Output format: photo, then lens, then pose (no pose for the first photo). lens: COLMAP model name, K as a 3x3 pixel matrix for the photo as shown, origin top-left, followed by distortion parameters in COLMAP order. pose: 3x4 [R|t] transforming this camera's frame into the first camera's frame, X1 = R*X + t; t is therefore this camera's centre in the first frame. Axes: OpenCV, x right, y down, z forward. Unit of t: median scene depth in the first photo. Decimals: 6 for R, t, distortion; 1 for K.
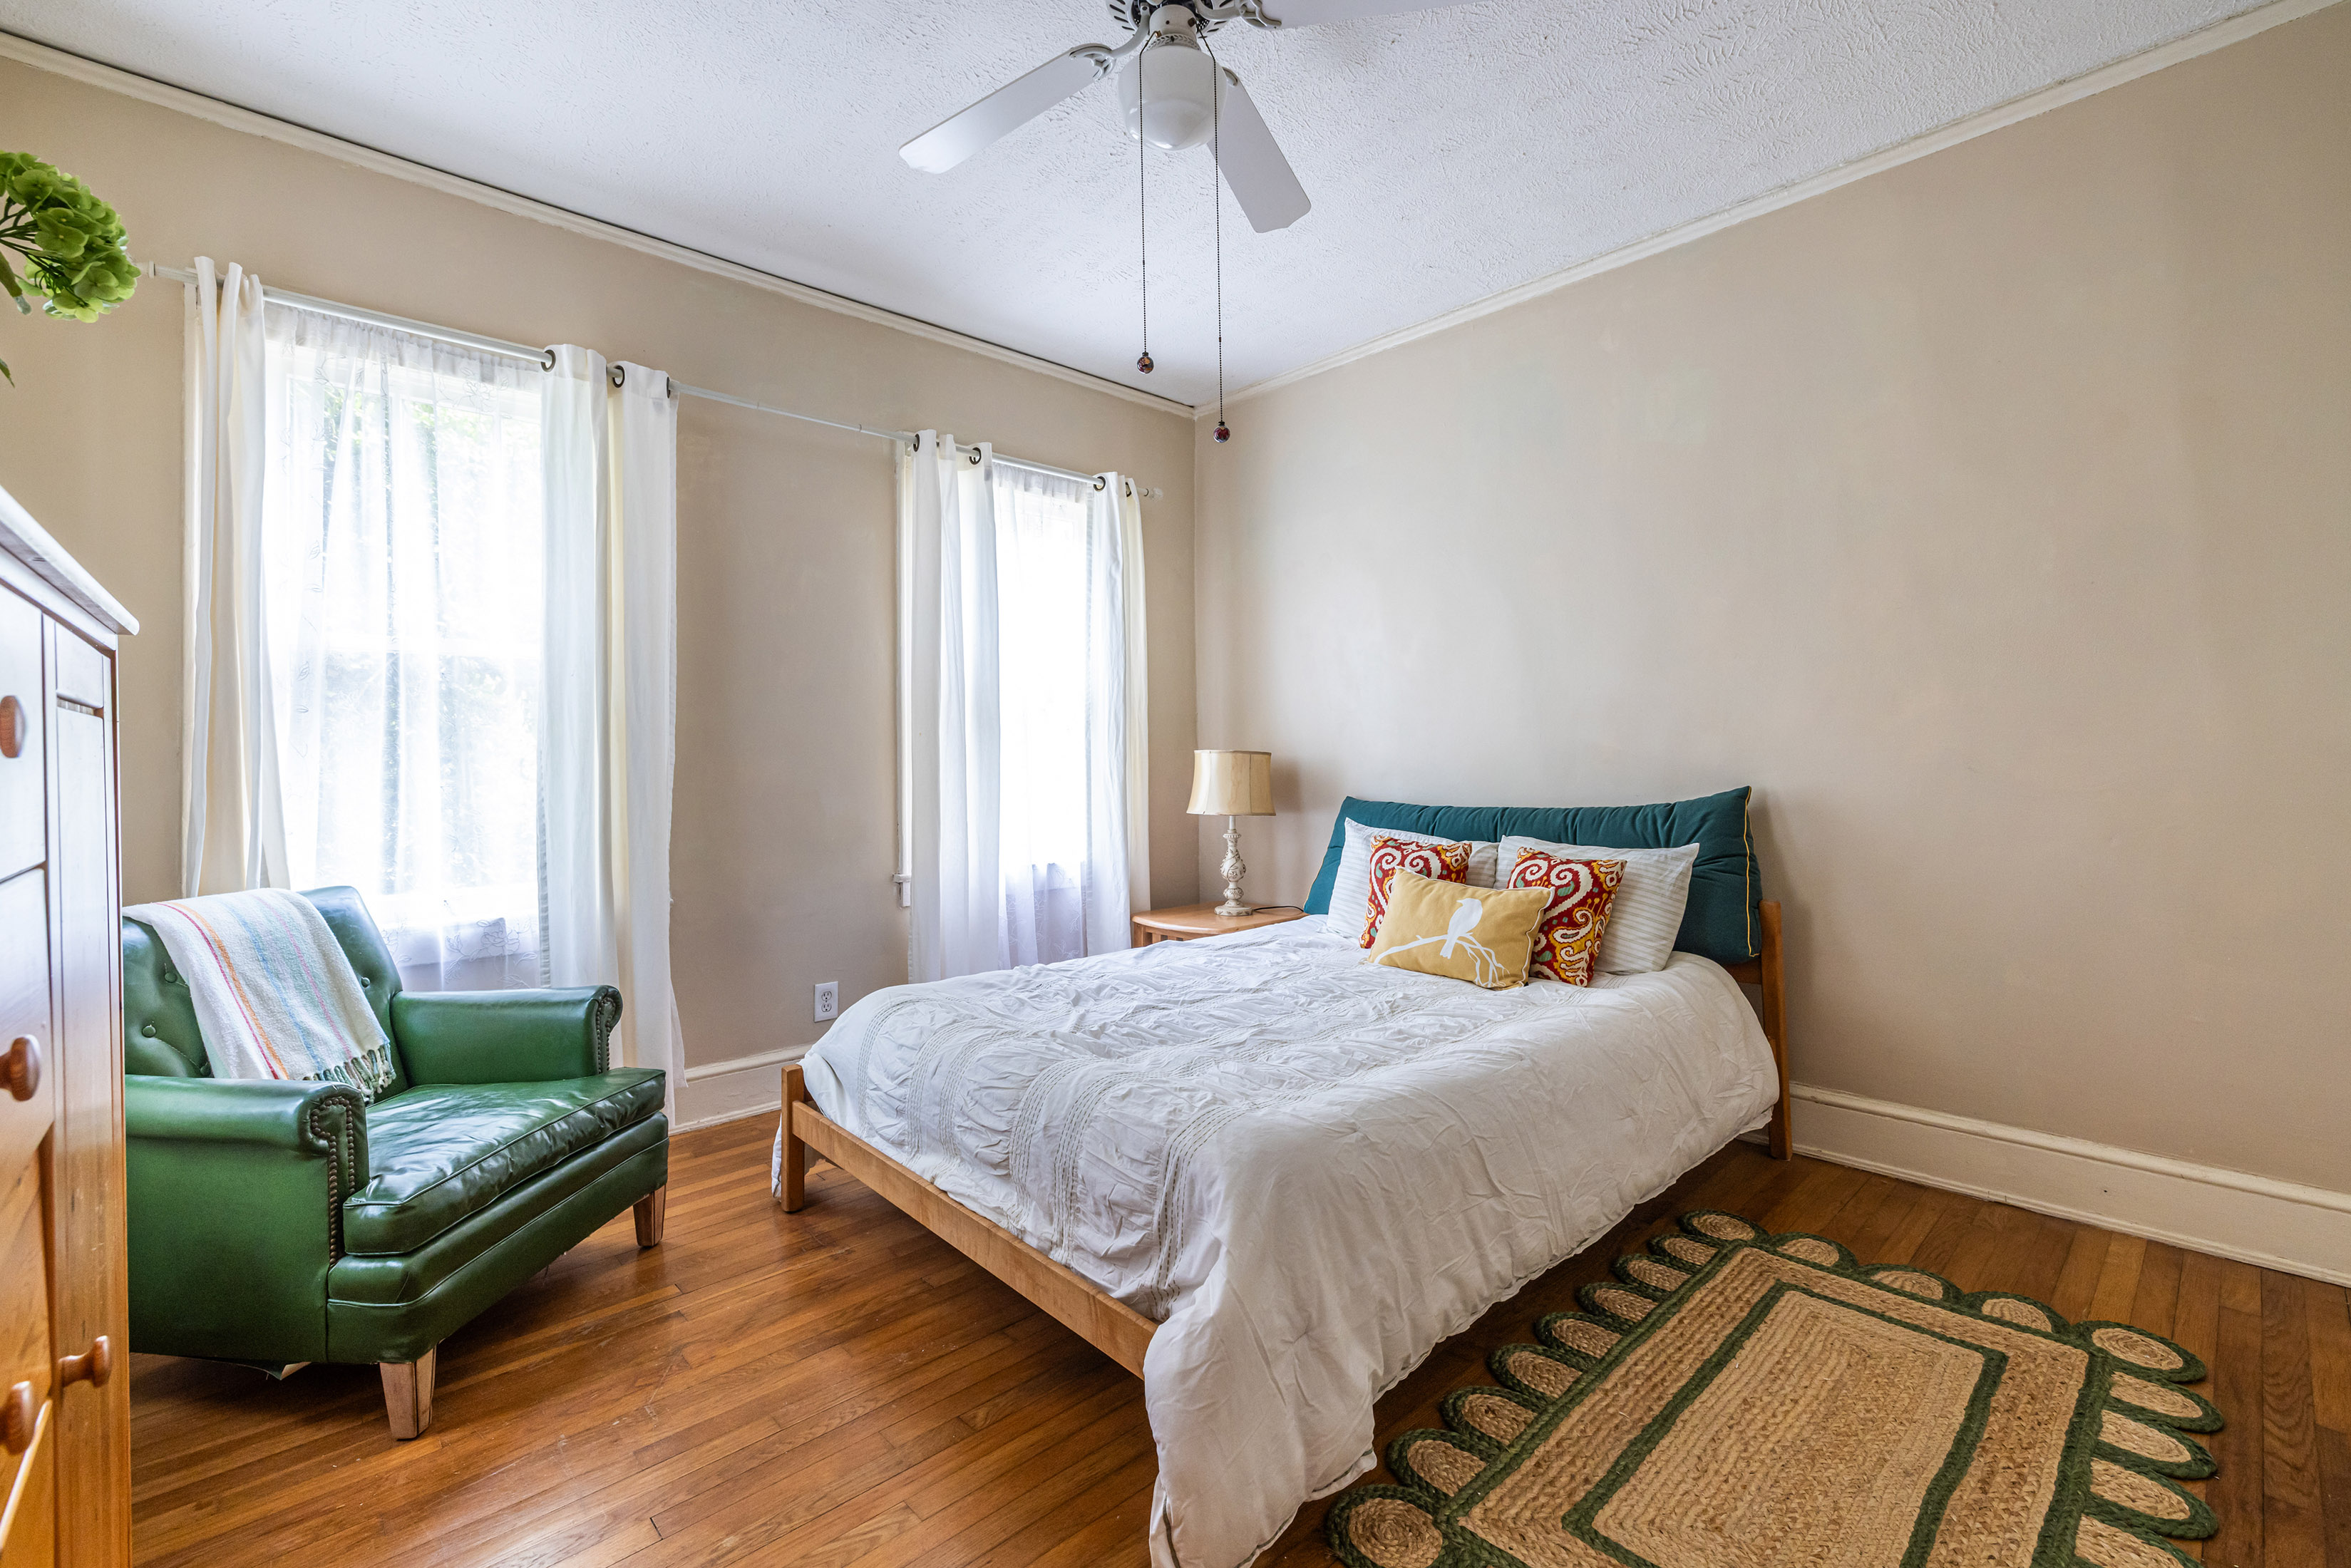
lens RADIAL K [[984.2, 0, 1133.6], [0, 984.2, 763.7], [0, 0, 1]] dist [-0.000849, -0.000177]
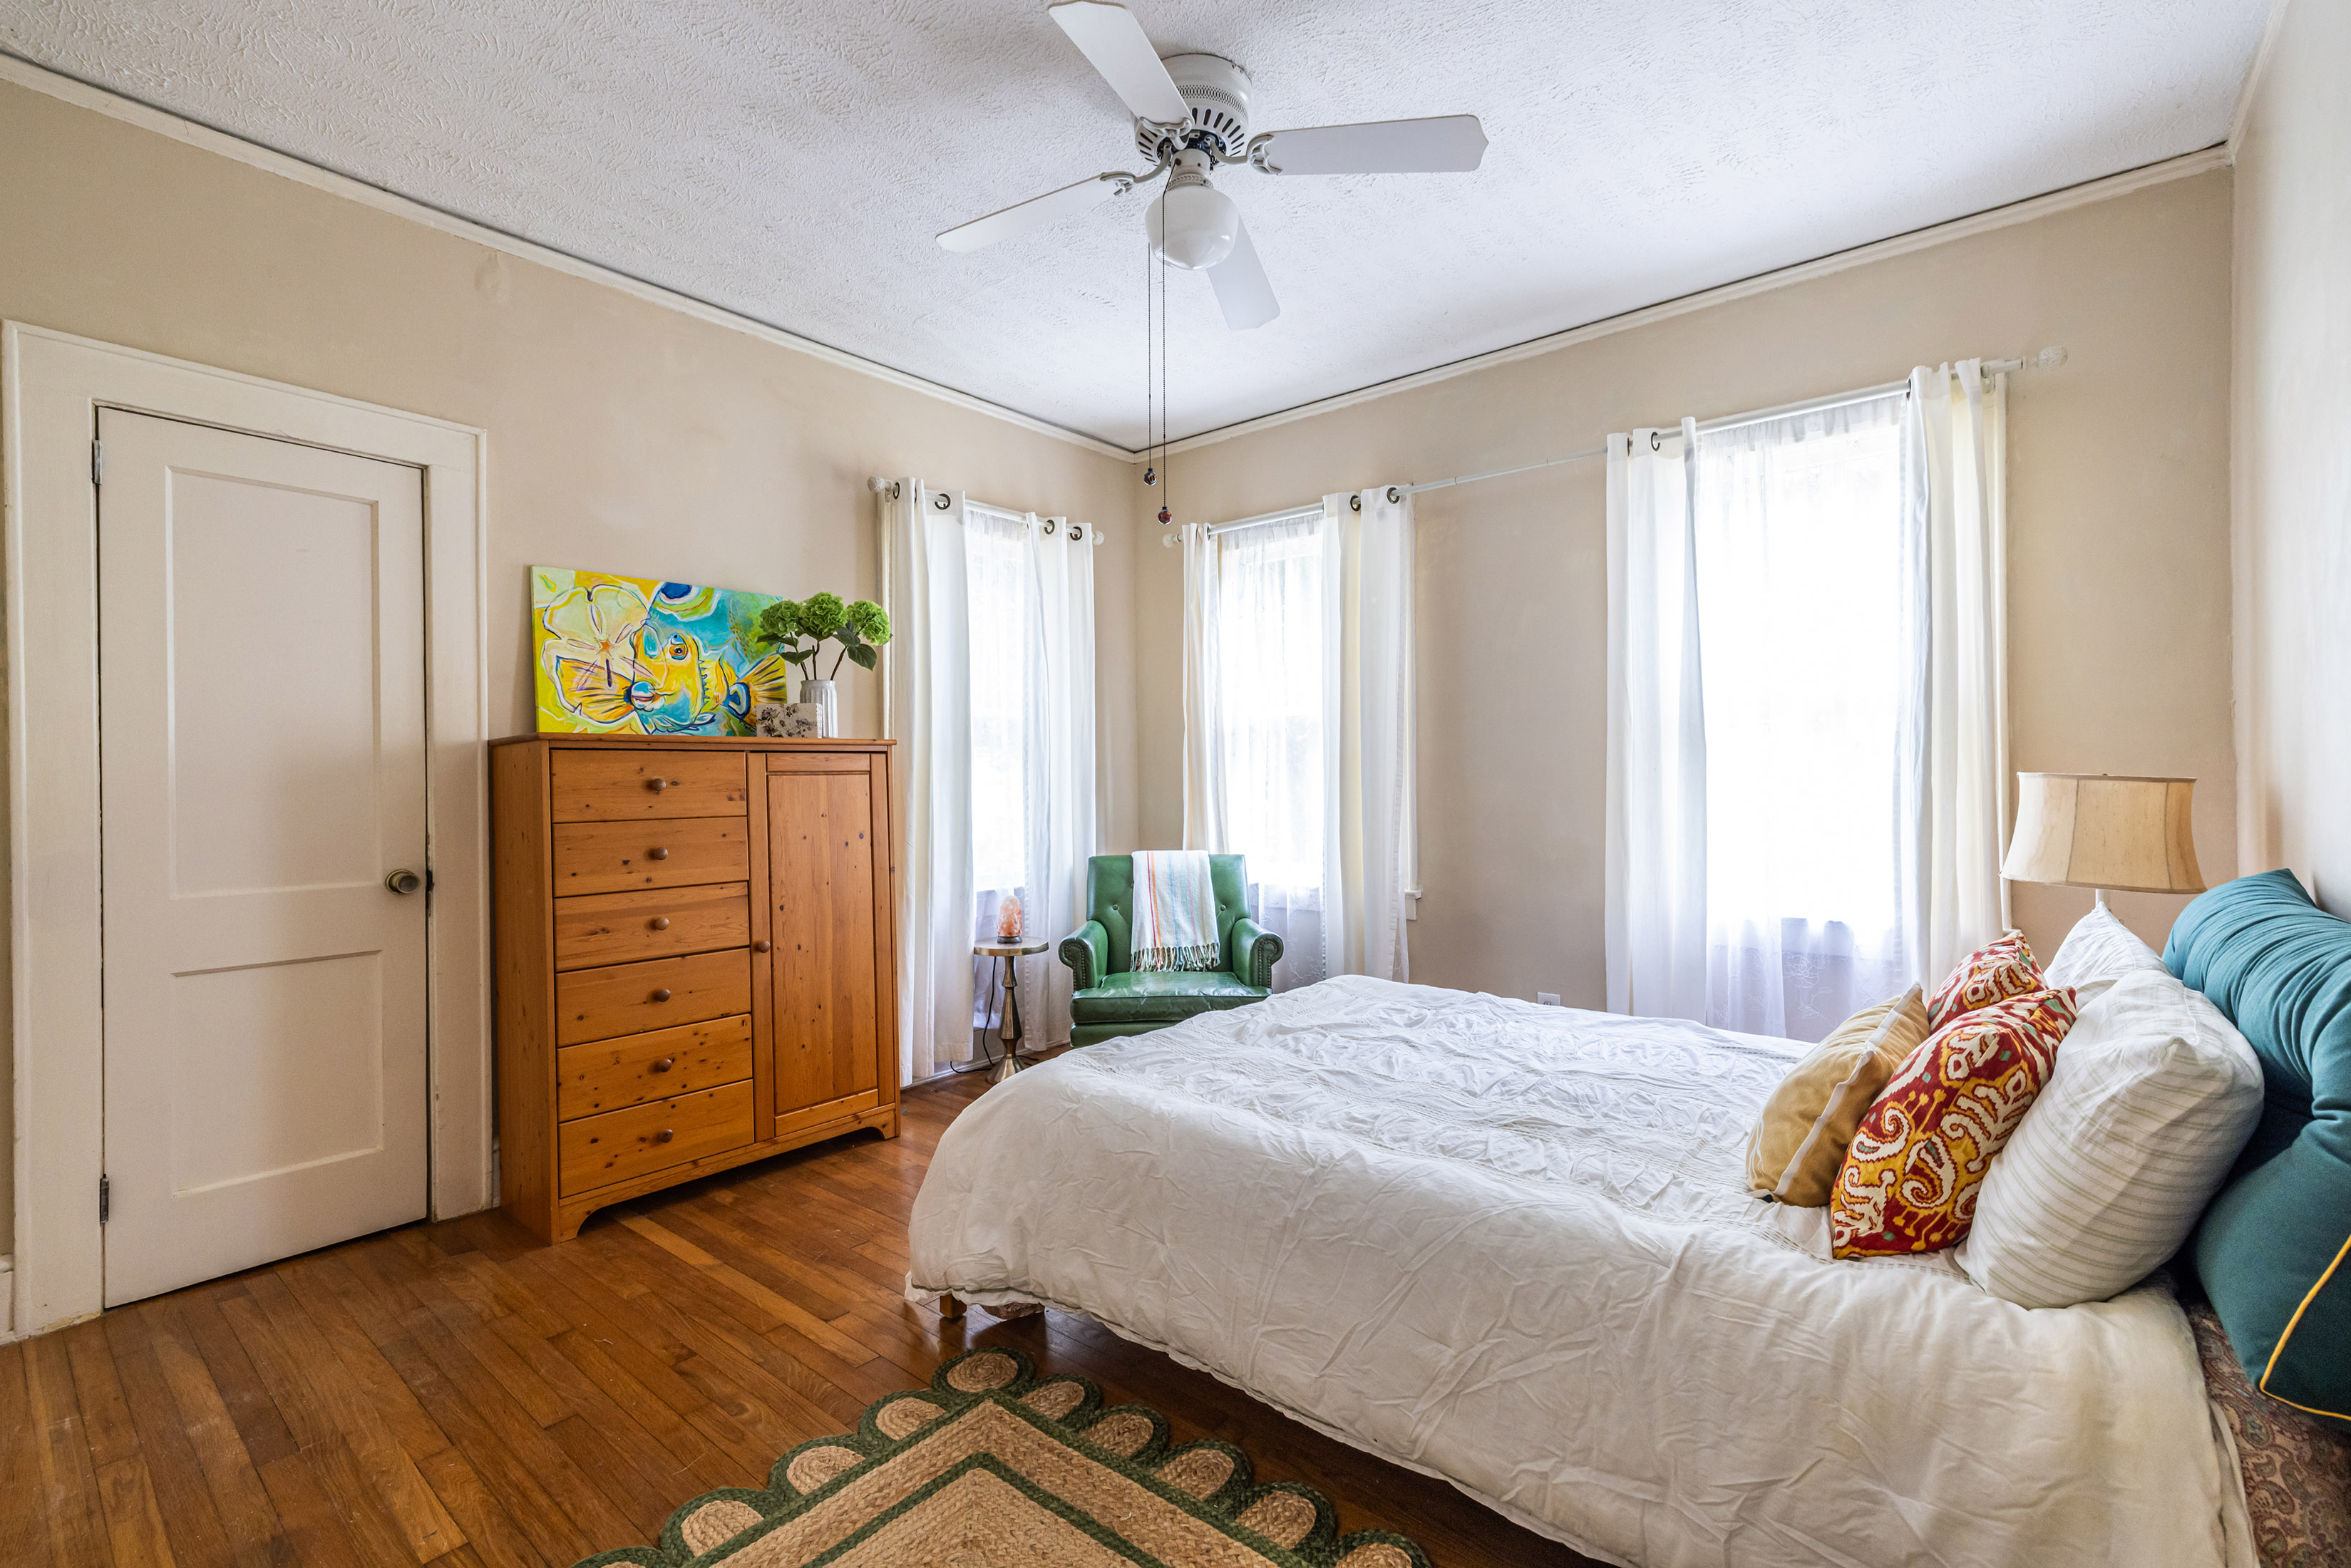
lens RADIAL K [[1010.0, 0, 1177.5], [0, 1010.0, 788.8], [0, 0, 1]] dist [0.002470, -0.000089]
pose [[0.170799, 0.018050, -0.985141, 1.005610], [-0.002188, 0.999837, 0.017940, -0.024090], [0.985303, -0.000908, 0.170811, 0.624375]]
